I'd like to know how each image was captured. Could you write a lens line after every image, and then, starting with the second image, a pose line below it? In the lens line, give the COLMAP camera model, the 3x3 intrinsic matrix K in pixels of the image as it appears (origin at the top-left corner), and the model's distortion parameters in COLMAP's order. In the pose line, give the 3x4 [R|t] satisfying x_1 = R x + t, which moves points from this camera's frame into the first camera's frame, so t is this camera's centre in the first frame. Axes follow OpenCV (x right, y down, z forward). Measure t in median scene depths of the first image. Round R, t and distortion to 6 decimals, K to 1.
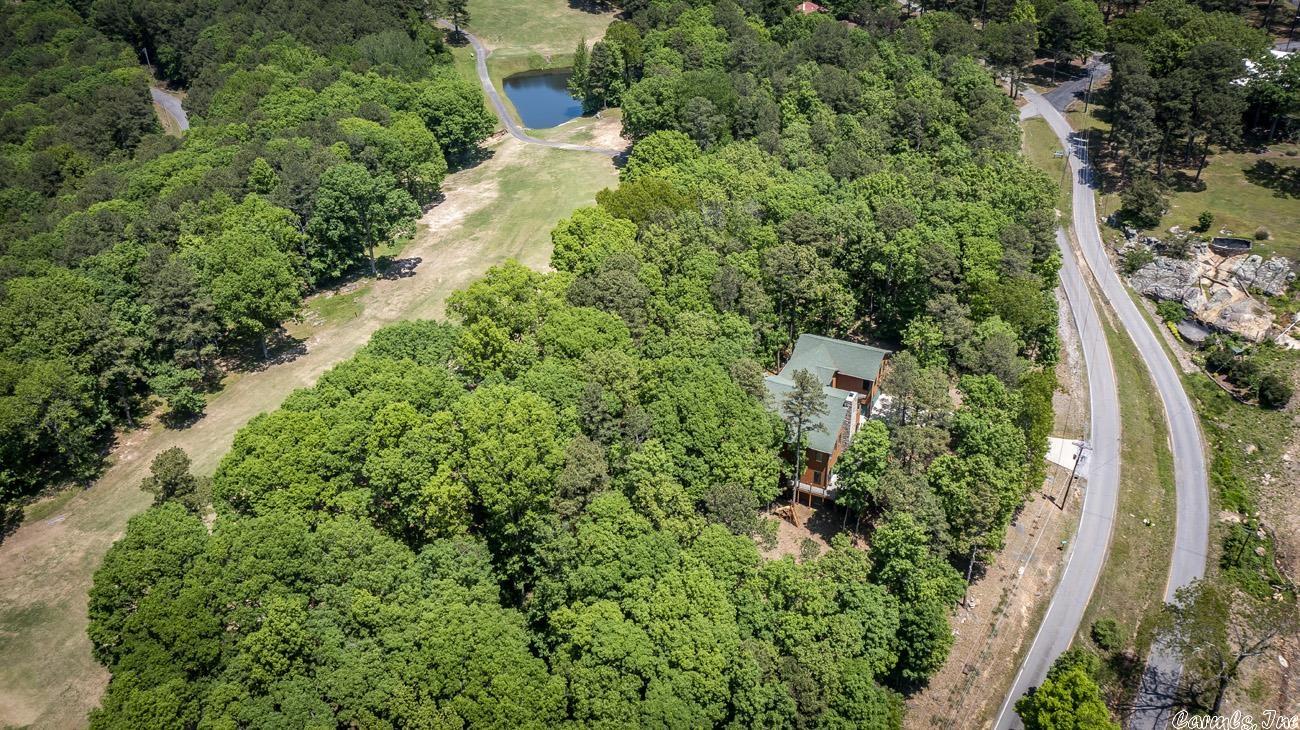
lens RADIAL K [[1066.2, 0, 650.0], [0, 1066.2, 365.0], [0, 0, 1]] dist [0.010965, 0.012064]
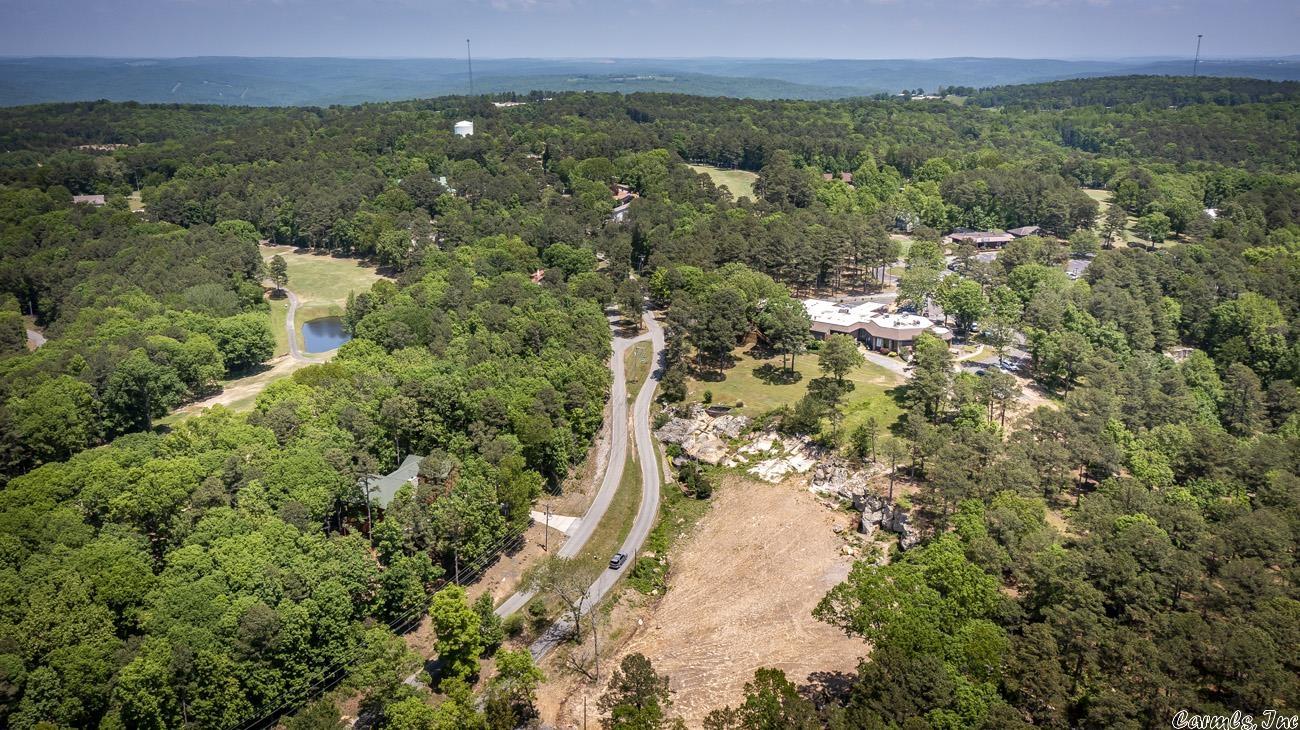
lens RADIAL K [[1099.1, 0, 646.6], [0, 1099.1, 365.6], [0, 0, 1]] dist [0.009983, 0.017139]
pose [[0.998331, 0.005202, 0.057516, 0.344672], [0.009822, 0.966130, -0.257870, 0.230397], [-0.056909, 0.258005, 0.964466, -0.530264]]
